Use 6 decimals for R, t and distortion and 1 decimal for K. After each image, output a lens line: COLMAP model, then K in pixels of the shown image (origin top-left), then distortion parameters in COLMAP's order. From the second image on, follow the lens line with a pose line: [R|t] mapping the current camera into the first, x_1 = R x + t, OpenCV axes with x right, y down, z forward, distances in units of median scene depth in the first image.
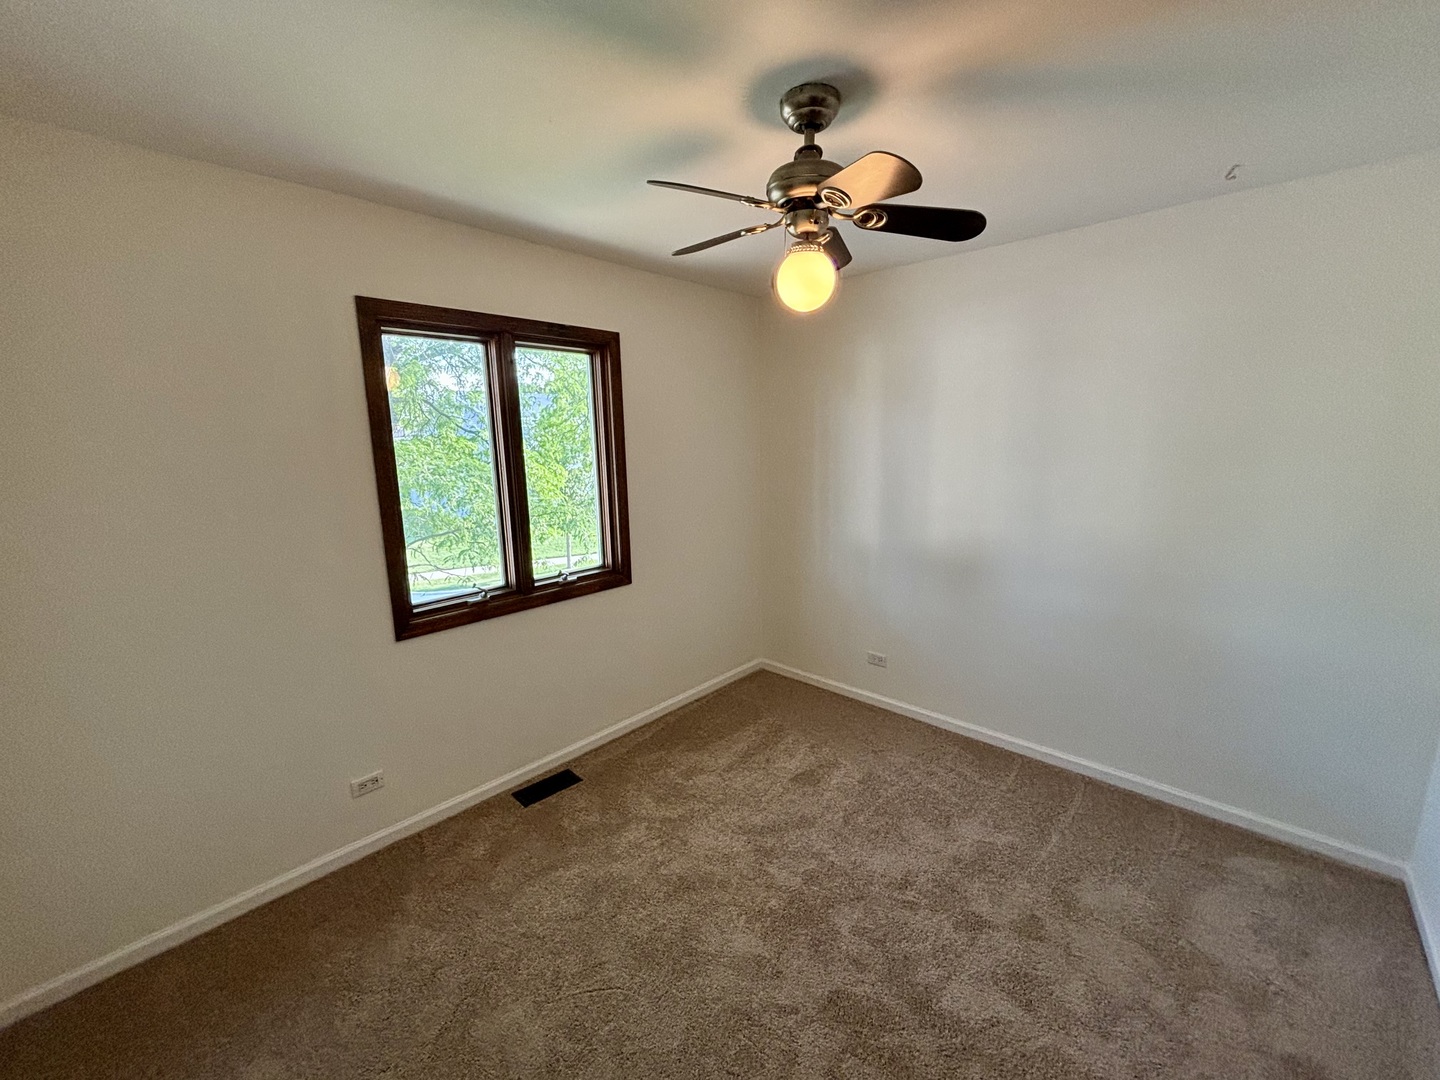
lens RADIAL K [[580.0, 0, 715.0], [0, 580.0, 535.9], [0, 0, 1]] dist [-0.014057, 0.007668]
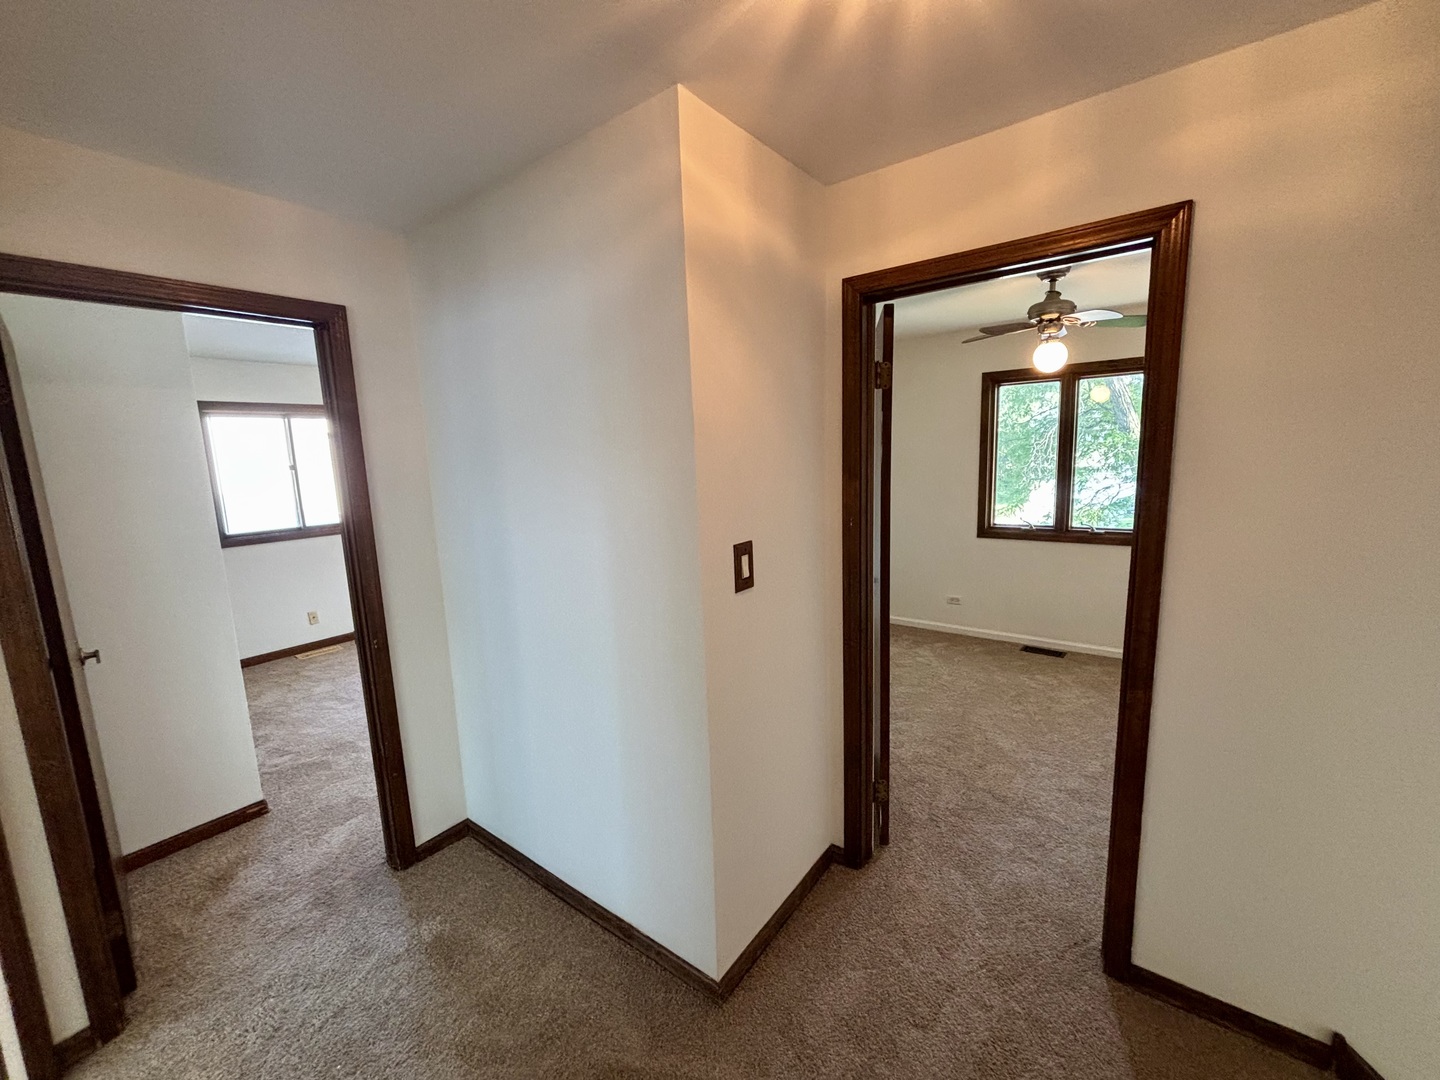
lens RADIAL K [[580.3, 0, 717.8], [0, 580.3, 540.7], [0, 0, 1]] dist [-0.007444, 0.000013]
pose [[0.121537, 0.166929, -0.978449, 1.374684], [-0.131232, 0.979806, 0.150860, 0.003250], [0.983874, 0.110068, 0.140989, -0.198319]]
